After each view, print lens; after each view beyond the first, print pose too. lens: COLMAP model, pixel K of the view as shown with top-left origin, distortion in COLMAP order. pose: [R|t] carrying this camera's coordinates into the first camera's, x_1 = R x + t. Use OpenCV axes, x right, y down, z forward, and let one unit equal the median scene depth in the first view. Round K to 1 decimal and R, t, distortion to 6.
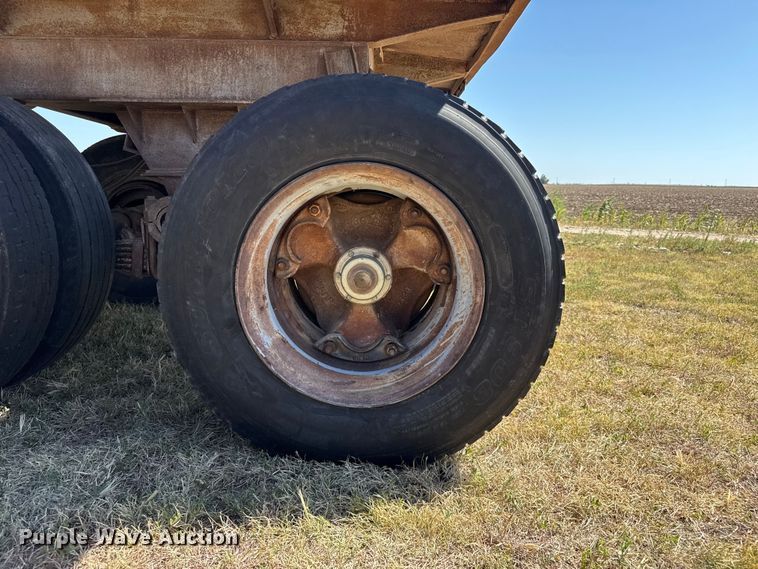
lens RADIAL K [[537.5, 0, 379.0], [0, 537.5, 284.5], [0, 0, 1]] dist [0.051296, -0.069791]
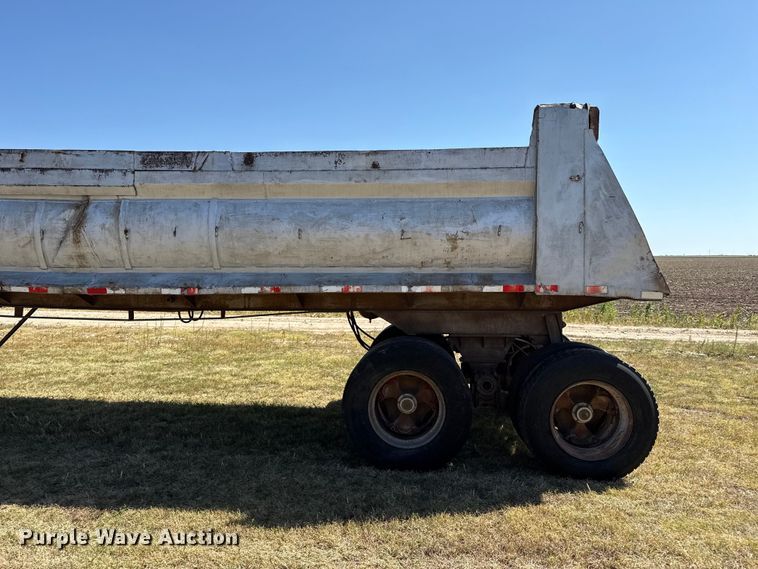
lens RADIAL K [[537.5, 0, 379.0], [0, 537.5, 284.5], [0, 0, 1]] dist [0.051296, -0.069791]
pose [[0.997821, -0.020877, -0.062596, -0.725352], [0.011889, 0.989986, -0.140664, -0.237447], [0.064905, 0.139614, 0.988077, -1.579203]]
